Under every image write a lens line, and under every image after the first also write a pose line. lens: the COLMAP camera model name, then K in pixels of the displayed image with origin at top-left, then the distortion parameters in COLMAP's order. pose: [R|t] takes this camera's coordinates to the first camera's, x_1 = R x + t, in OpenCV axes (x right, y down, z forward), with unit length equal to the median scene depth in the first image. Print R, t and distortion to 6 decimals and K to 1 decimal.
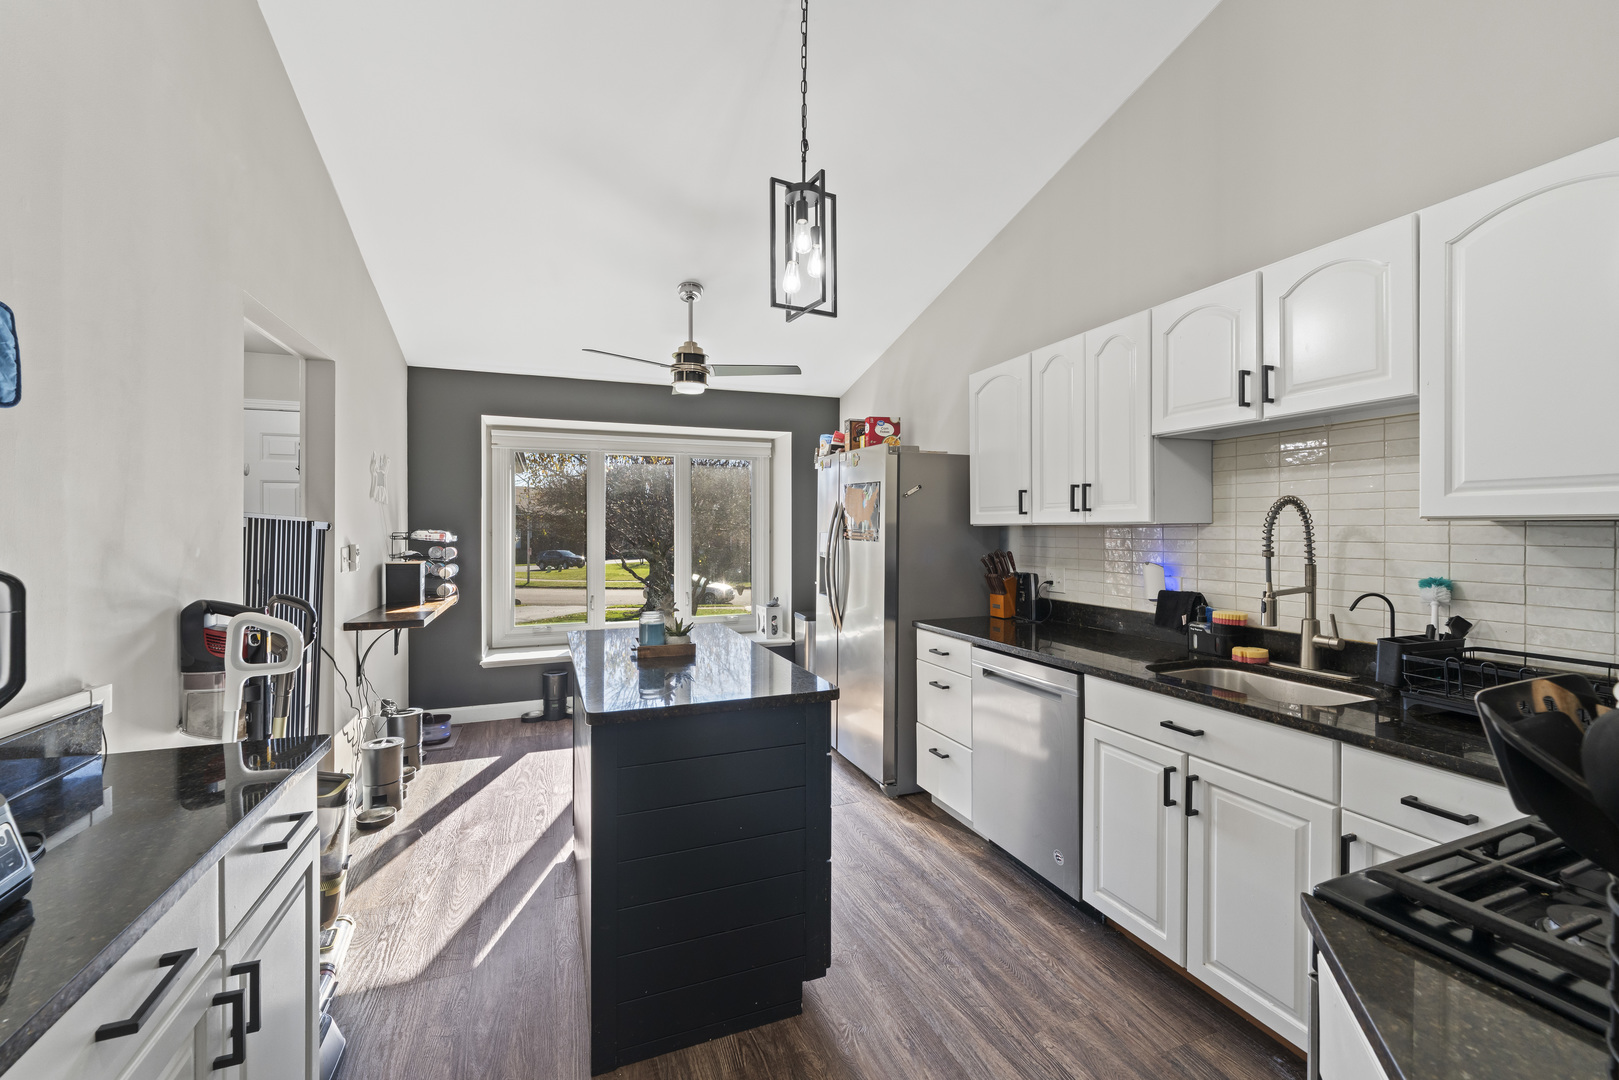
lens RADIAL K [[647.0, 0, 799.8], [0, 647.0, 531.6], [0, 0, 1]] dist [0.000224, 0.000038]
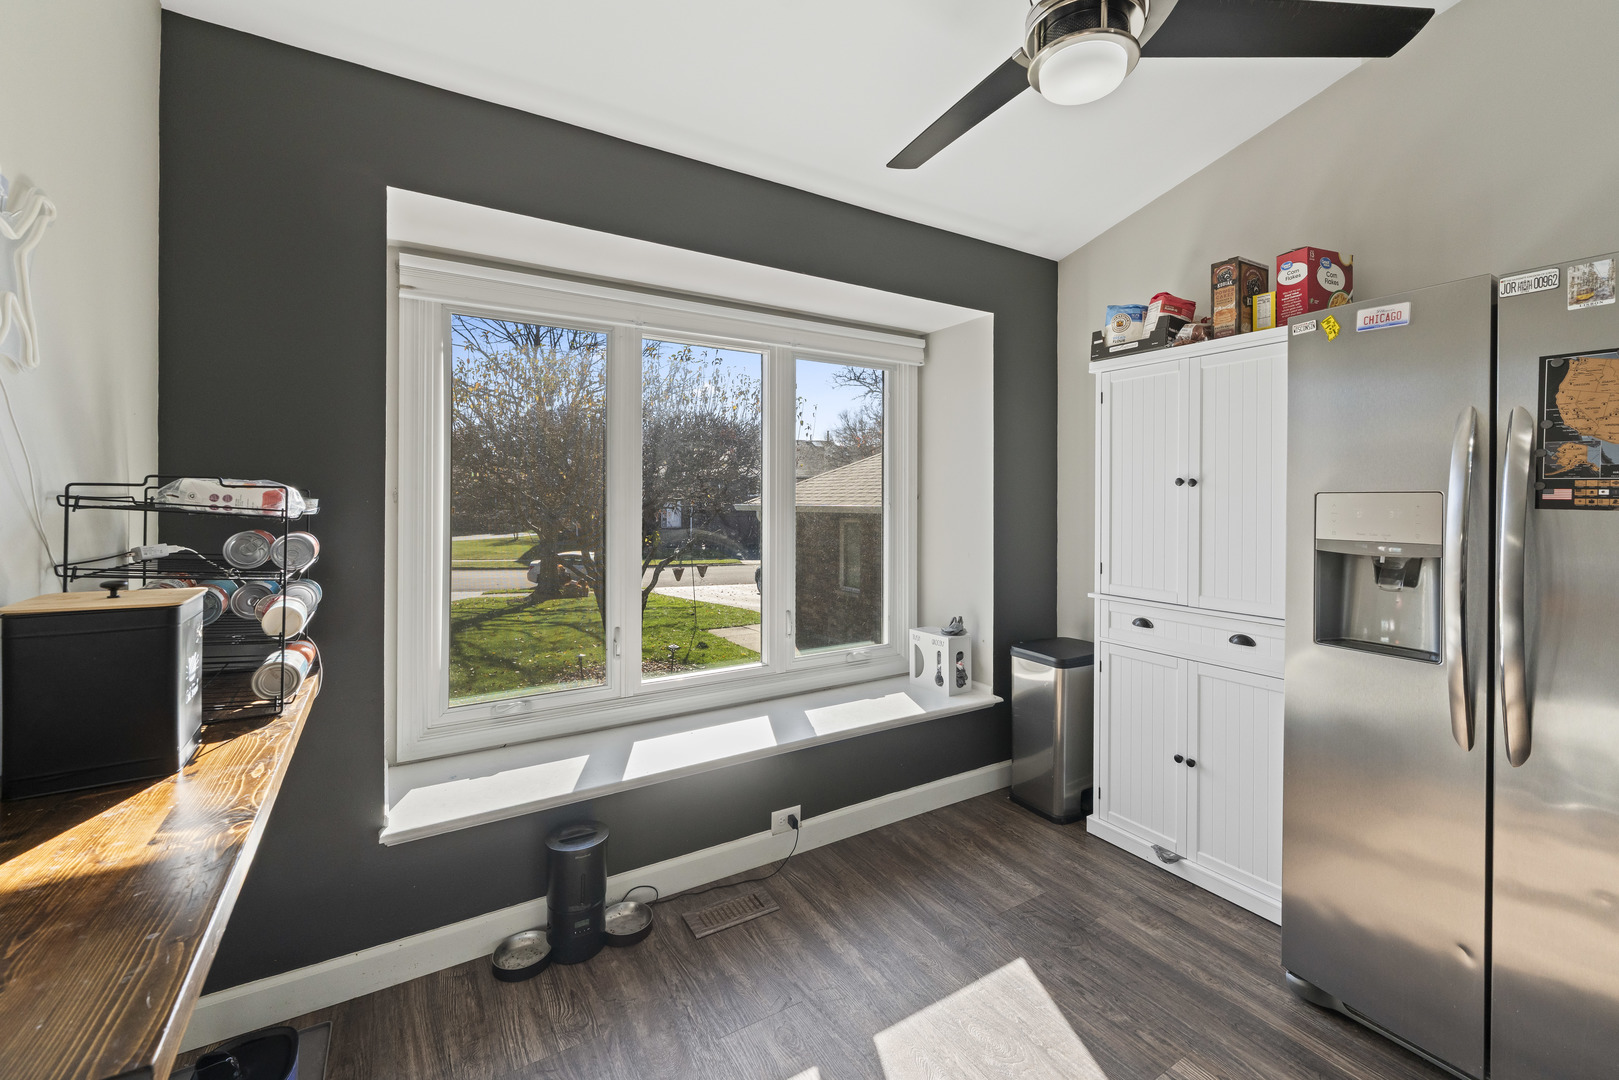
lens RADIAL K [[668.3, 0, 805.3], [0, 668.3, 498.2], [0, 0, 1]] dist [0.000454, 0.000095]
pose [[0.984101, 0.004168, 0.177558, -0.344543], [-0.002905, 0.999969, -0.007370, 0.007984], [-0.177583, 0.006737, 0.984083, 0.614768]]
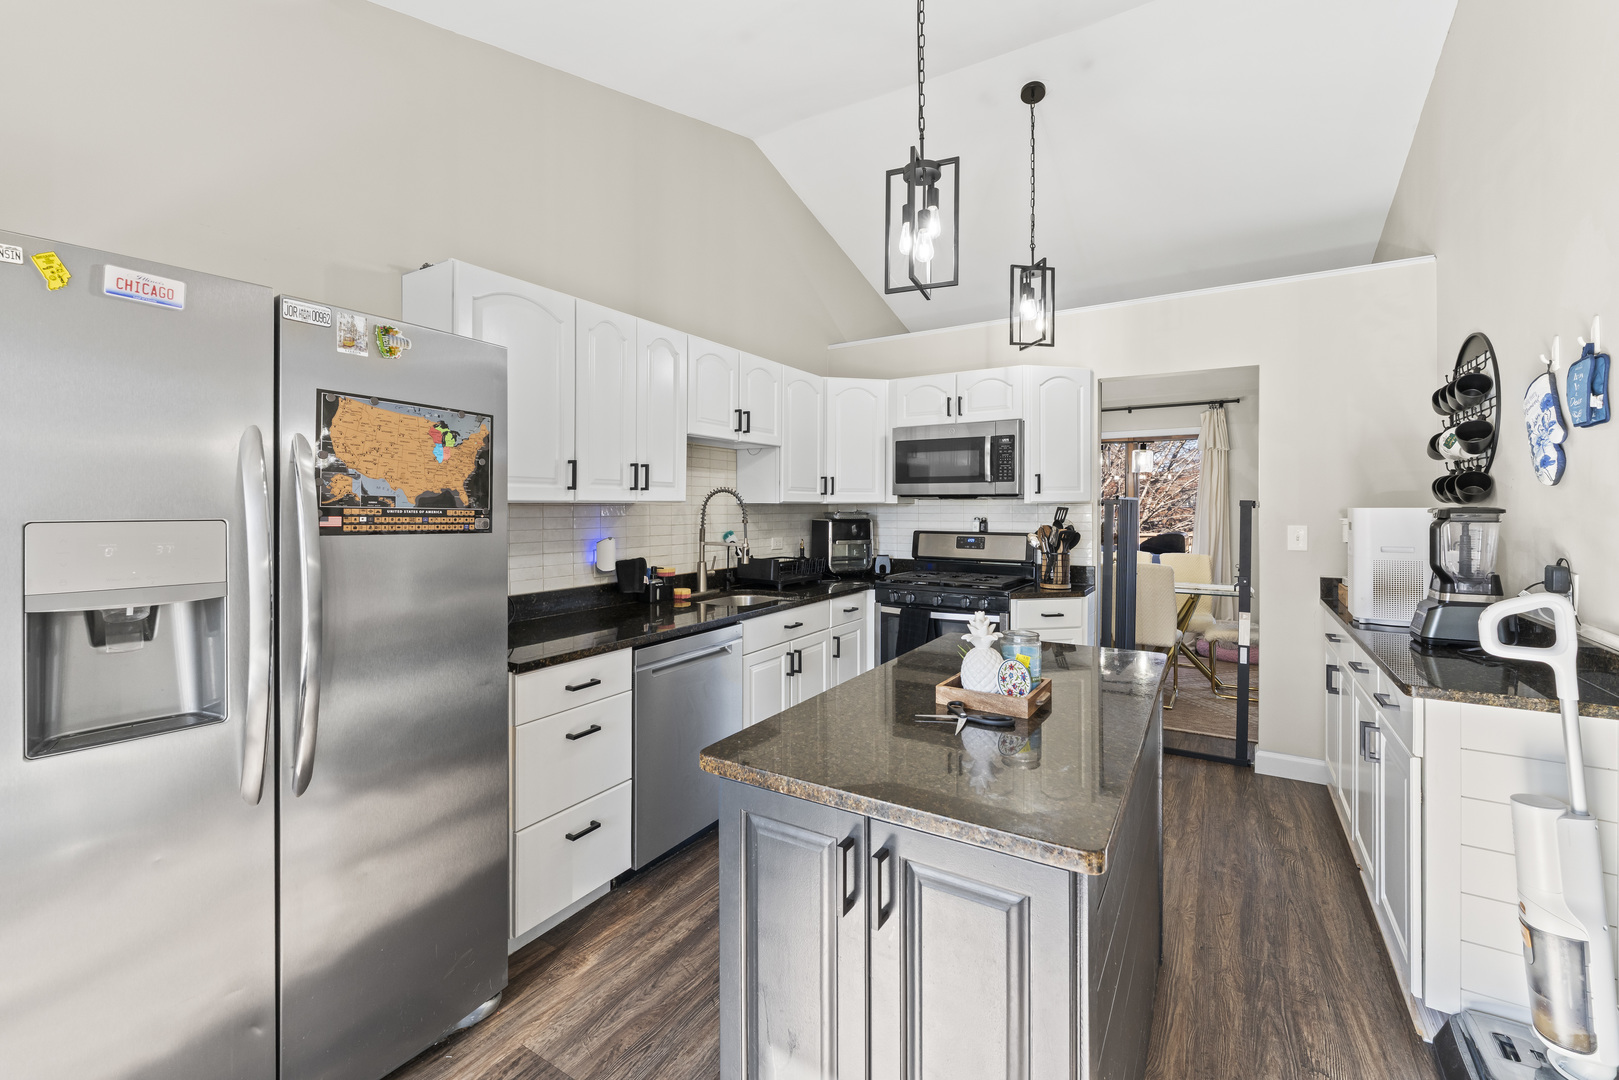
lens RADIAL K [[667.4, 0, 811.3], [0, 667.4, 509.6], [0, 0, 1]] dist [-0.000561, -0.000131]
pose [[-0.601267, 0.001202, 0.799047, -0.351589], [0.010064, 0.999931, 0.006068, -0.002286], [-0.798985, 0.011690, -0.601238, 0.857780]]
